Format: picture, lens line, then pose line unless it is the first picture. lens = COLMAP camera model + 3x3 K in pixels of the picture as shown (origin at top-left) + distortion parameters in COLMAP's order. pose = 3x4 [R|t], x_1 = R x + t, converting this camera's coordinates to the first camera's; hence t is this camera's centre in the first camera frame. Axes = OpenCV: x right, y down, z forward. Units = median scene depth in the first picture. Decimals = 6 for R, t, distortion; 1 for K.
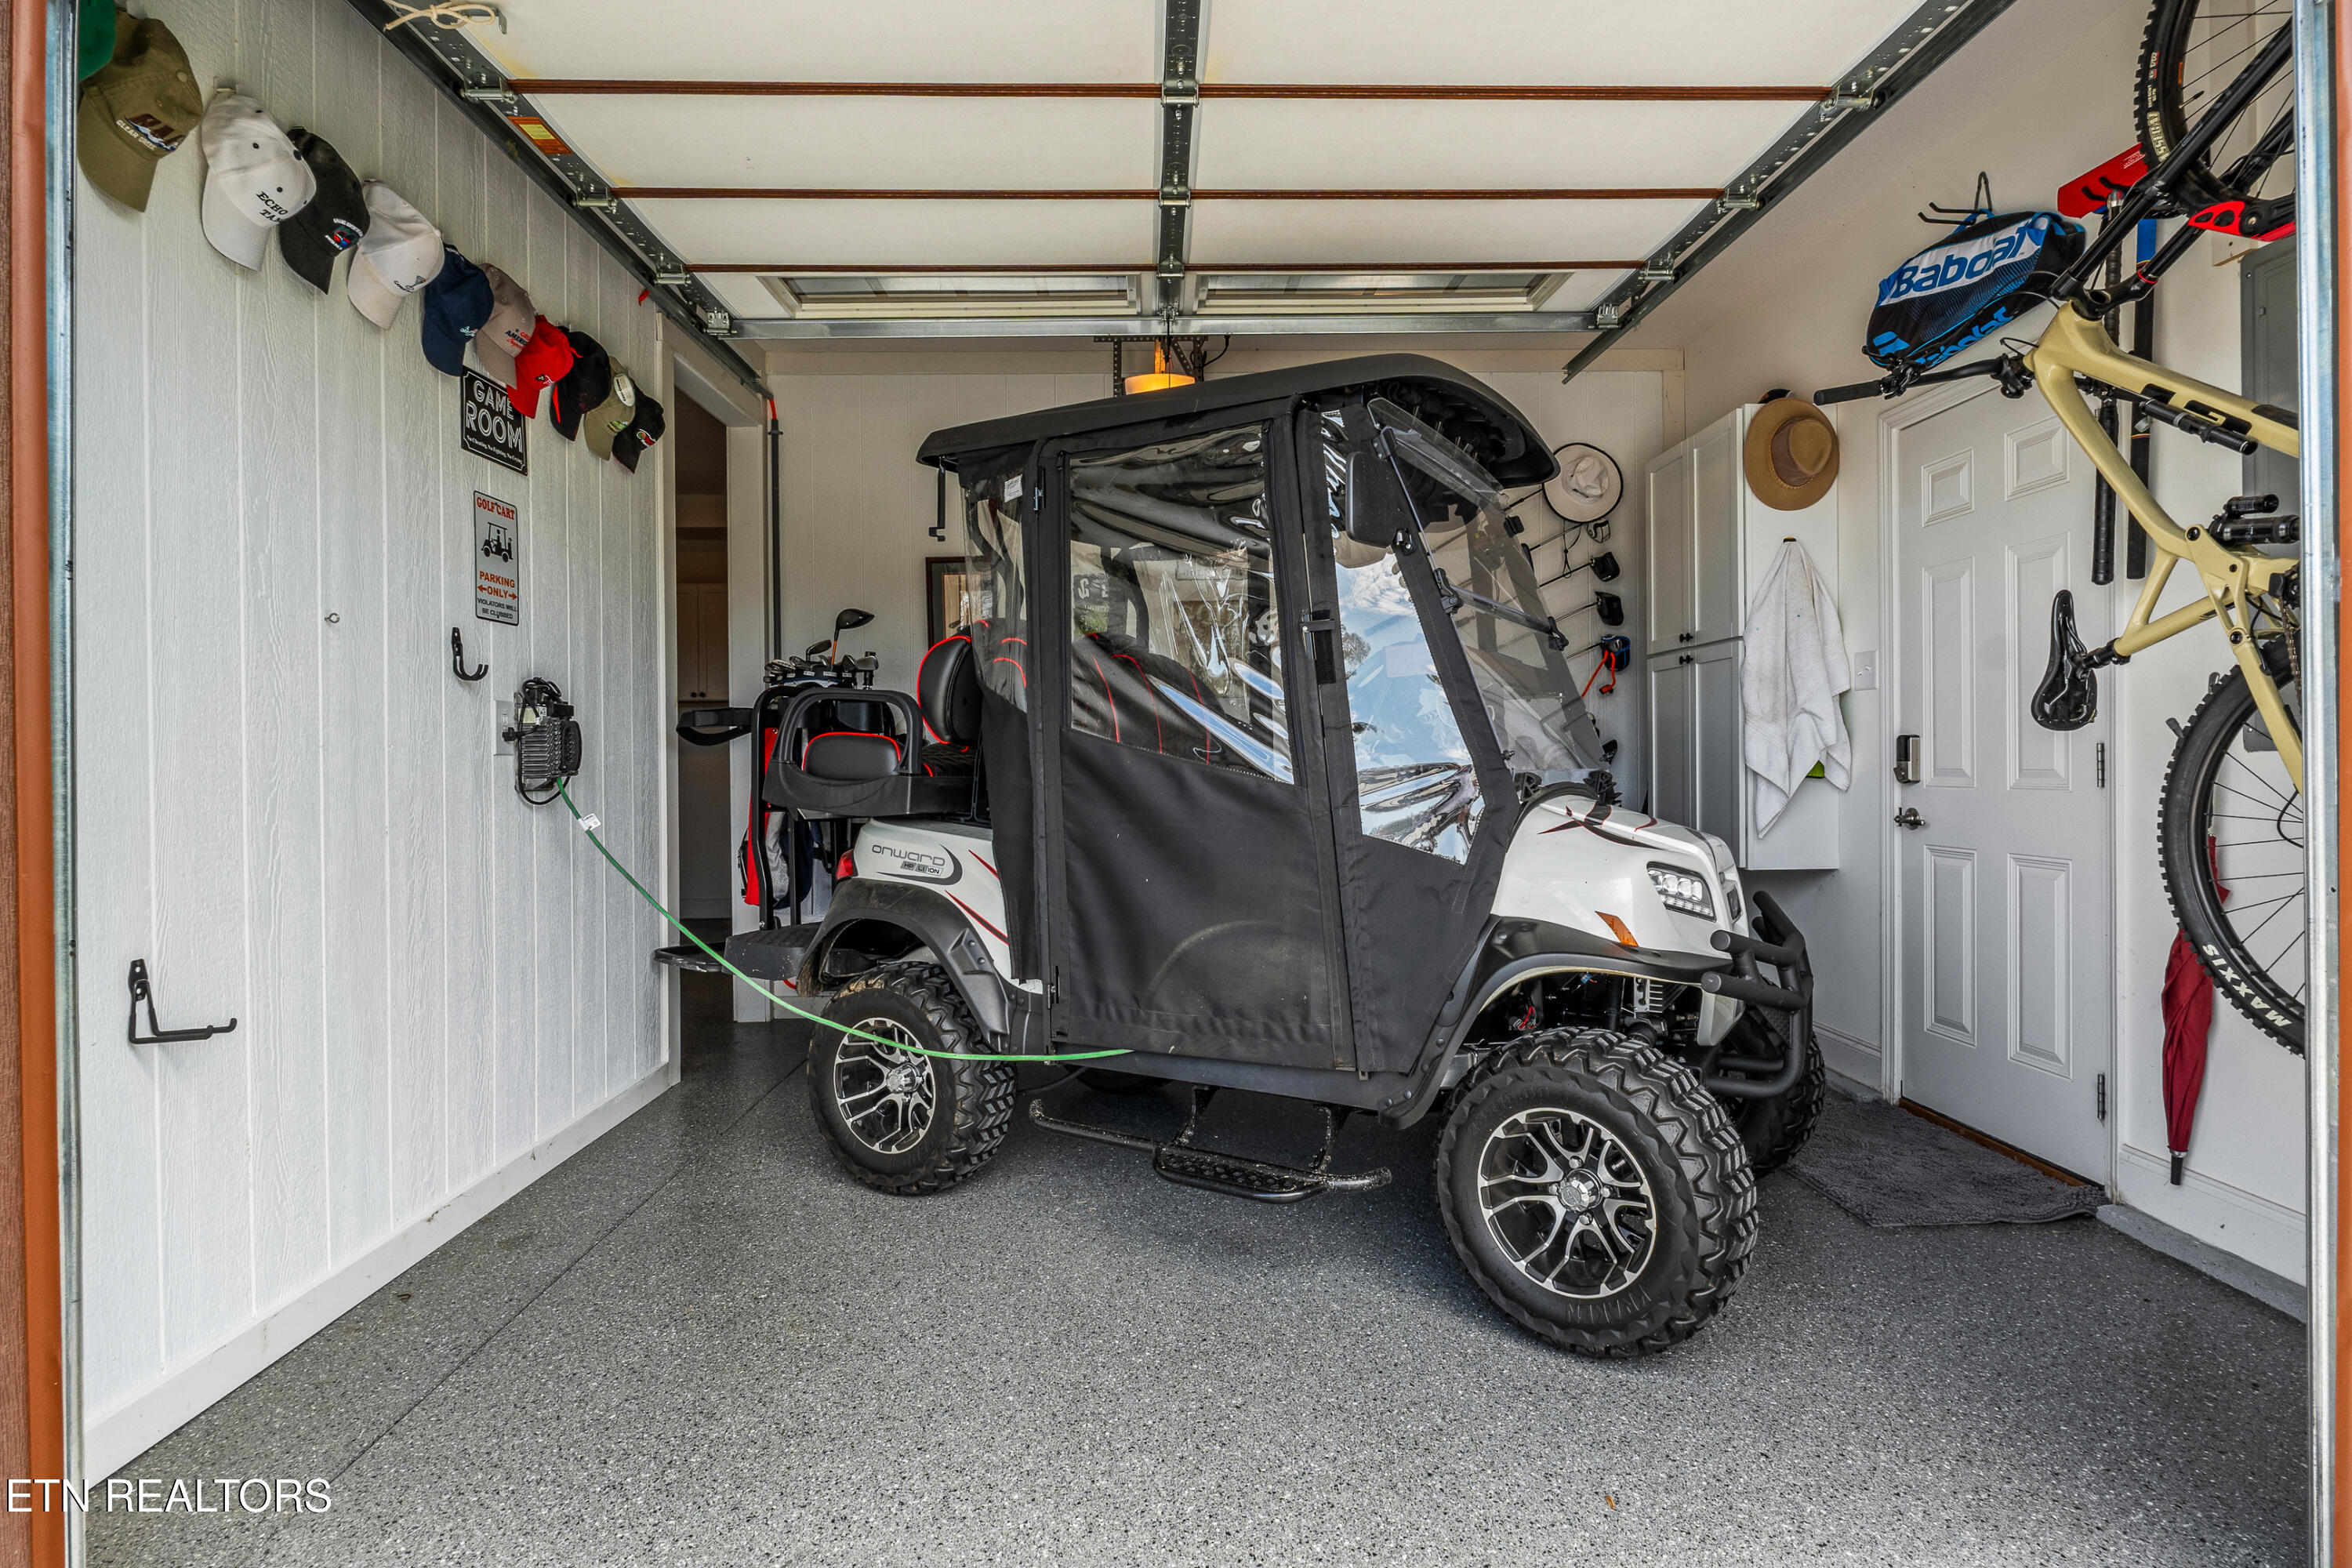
lens RADIAL K [[1297.0, 0, 1176.0], [0, 1297.0, 784.0], [0, 0, 1]] dist [-0.007424, -0.000407]
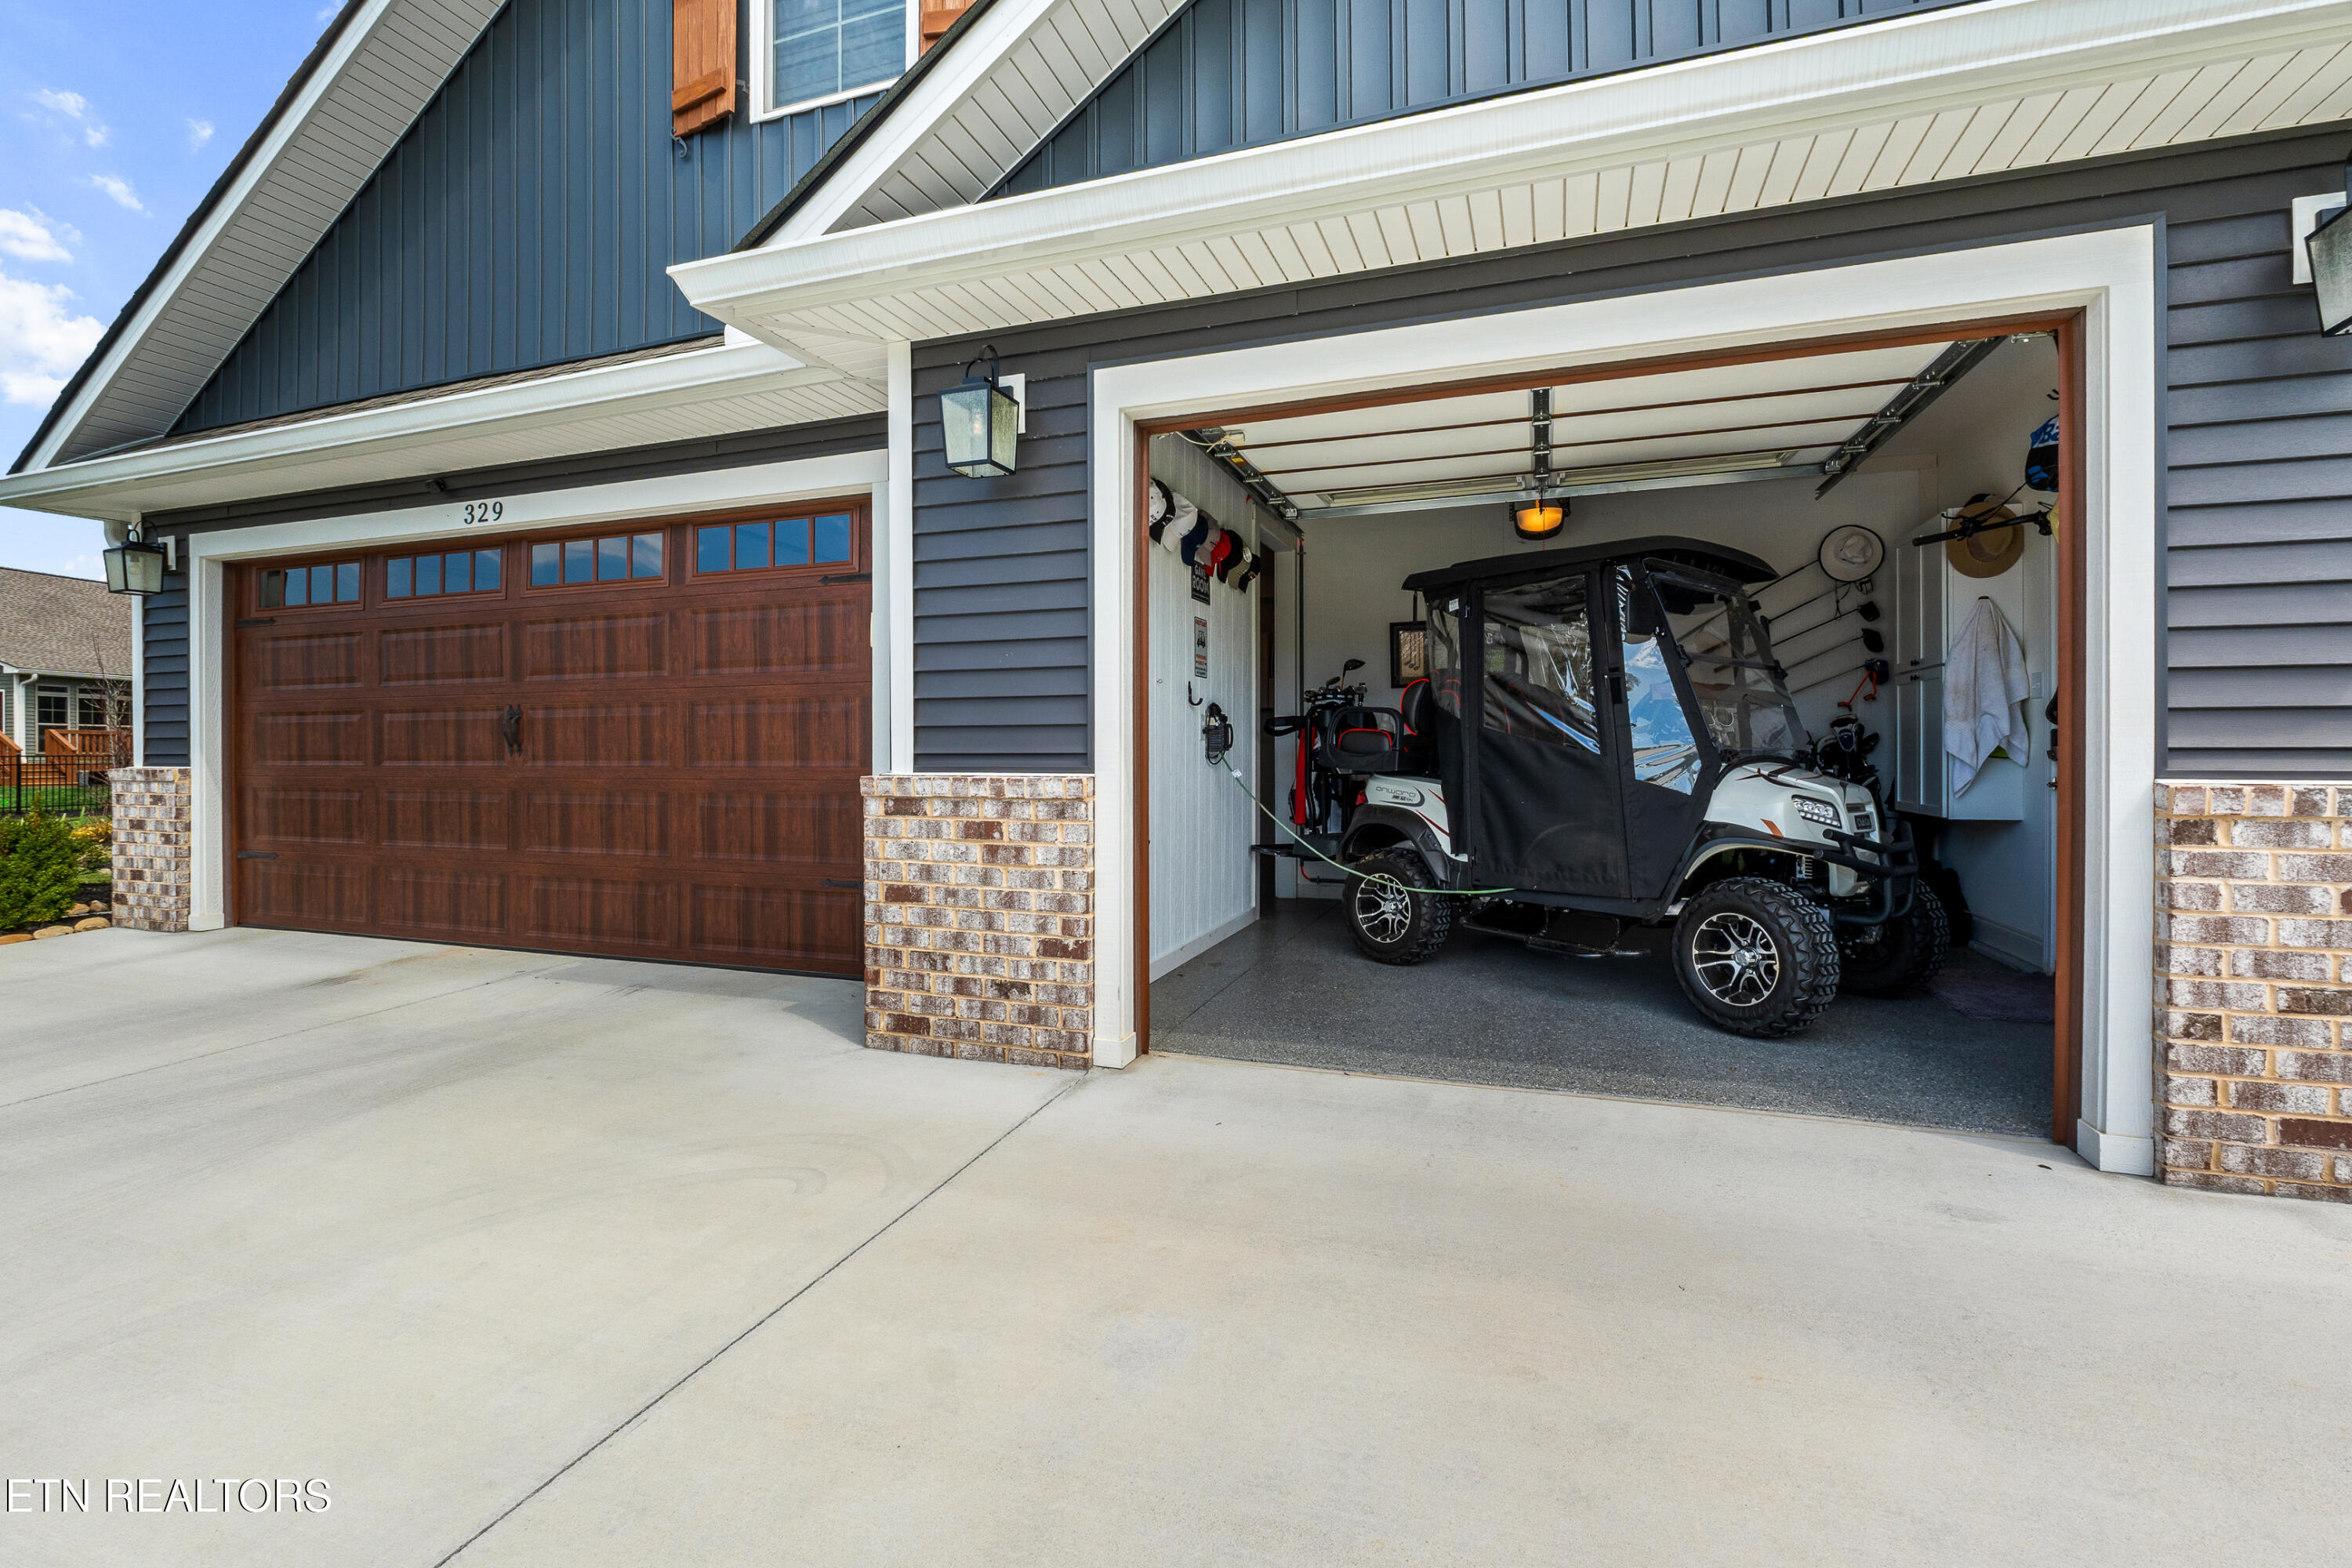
lens RADIAL K [[1015.9, 0, 1189.9], [0, 1015.9, 761.6], [0, 0, 1]] dist [-0.004359, -0.000196]
pose [[0.937960, 0.008125, -0.346648, 0.033933], [-0.010637, 0.999929, -0.005344, 0.021910], [0.346580, 0.008699, 0.937980, -0.571463]]
